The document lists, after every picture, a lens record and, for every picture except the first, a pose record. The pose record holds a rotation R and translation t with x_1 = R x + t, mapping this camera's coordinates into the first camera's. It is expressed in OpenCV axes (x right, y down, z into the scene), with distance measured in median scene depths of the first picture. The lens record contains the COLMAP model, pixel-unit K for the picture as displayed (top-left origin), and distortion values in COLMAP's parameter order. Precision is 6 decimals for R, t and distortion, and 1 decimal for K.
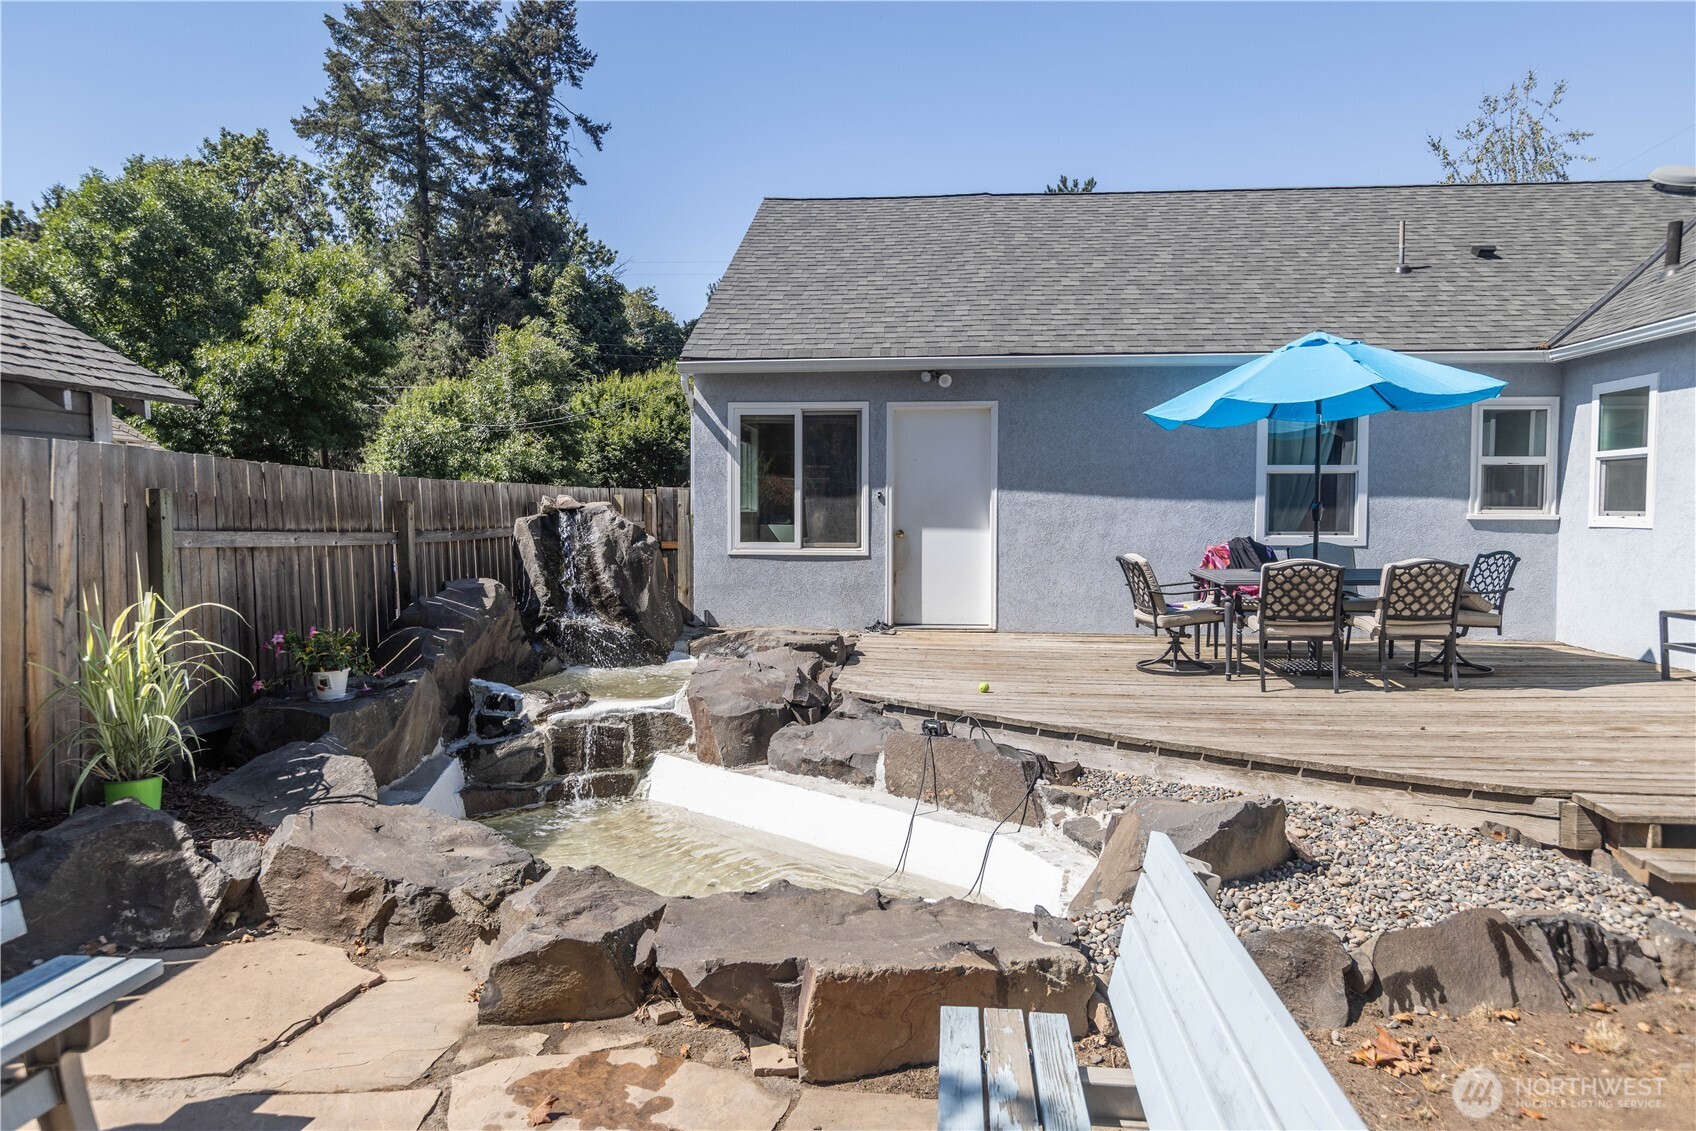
lens RADIAL K [[1044.4, 0, 851.4], [0, 1044.4, 556.8], [0, 0, 1]] dist [0.001373, 0.003080]
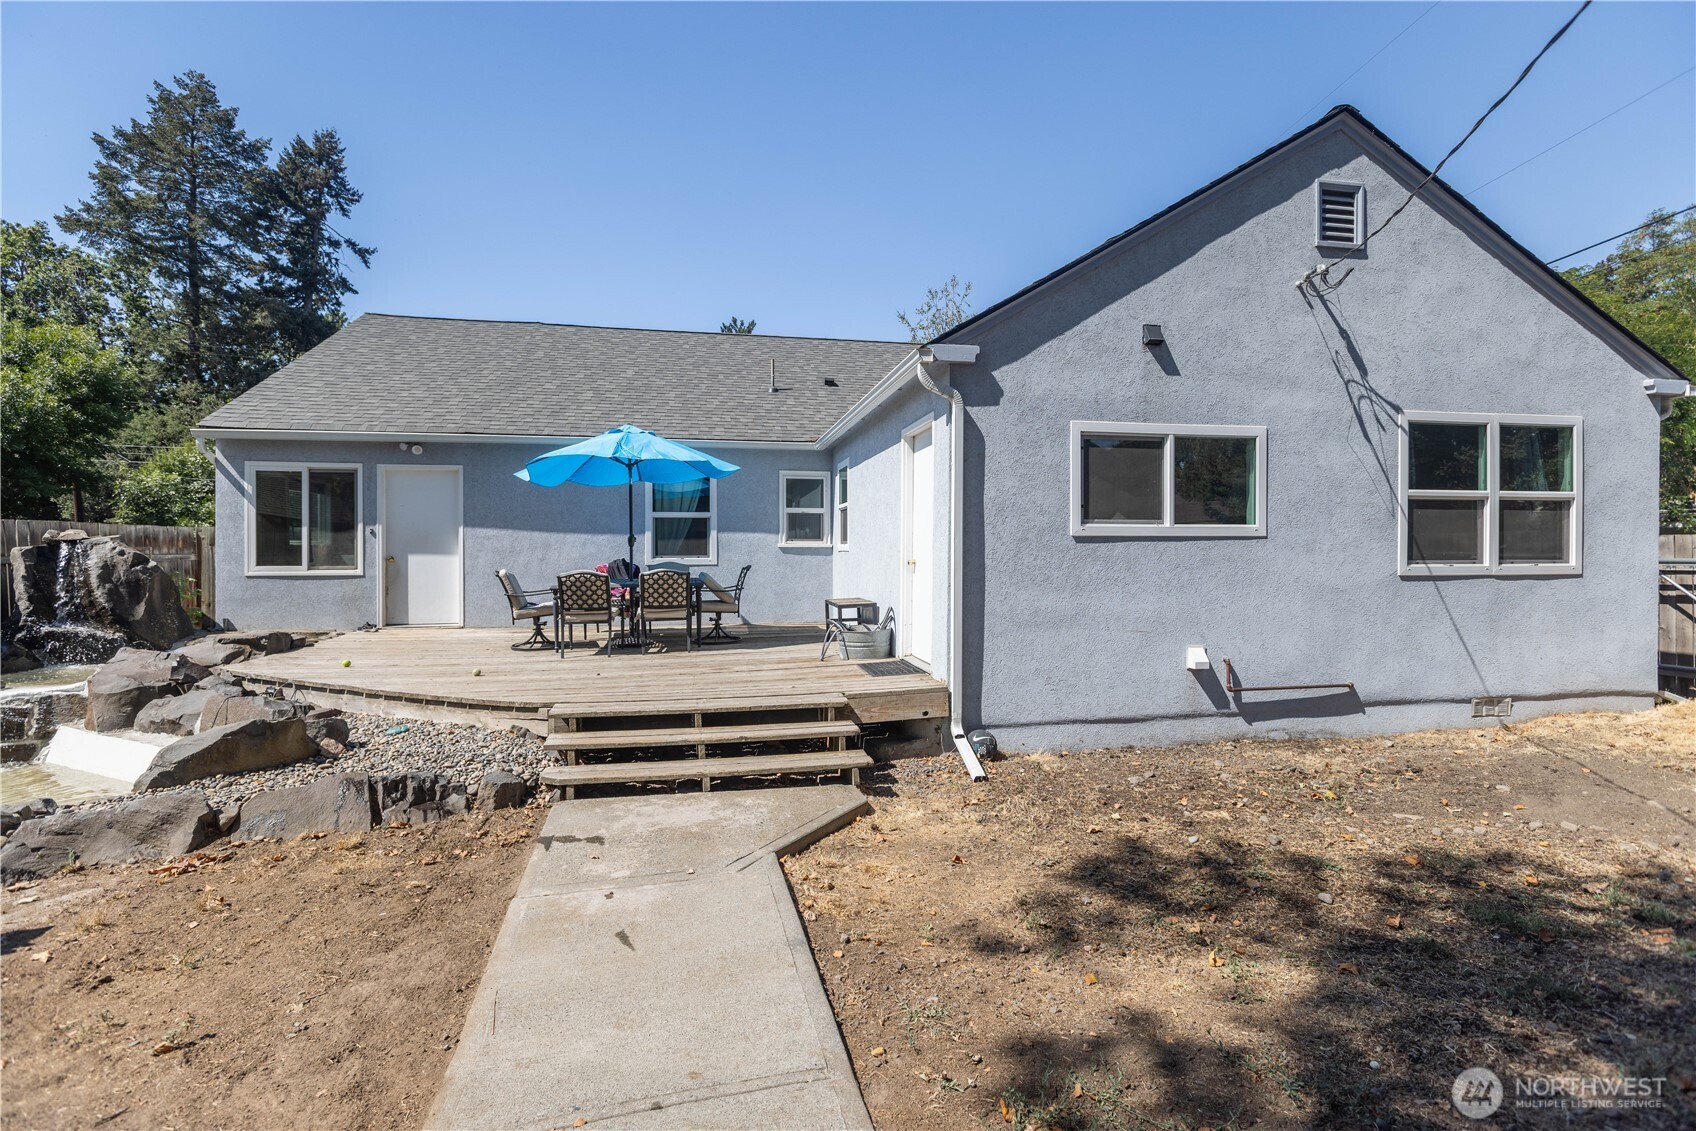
lens RADIAL K [[749.3, 0, 843.4], [0, 749.3, 555.9], [0, 0, 1]] dist [0.000640, -0.000436]
pose [[0.962460, -0.005613, 0.271364, 0.162394], [0.015884, 0.999237, -0.035671, 0.008598], [-0.270957, 0.038642, 0.961815, -0.053120]]
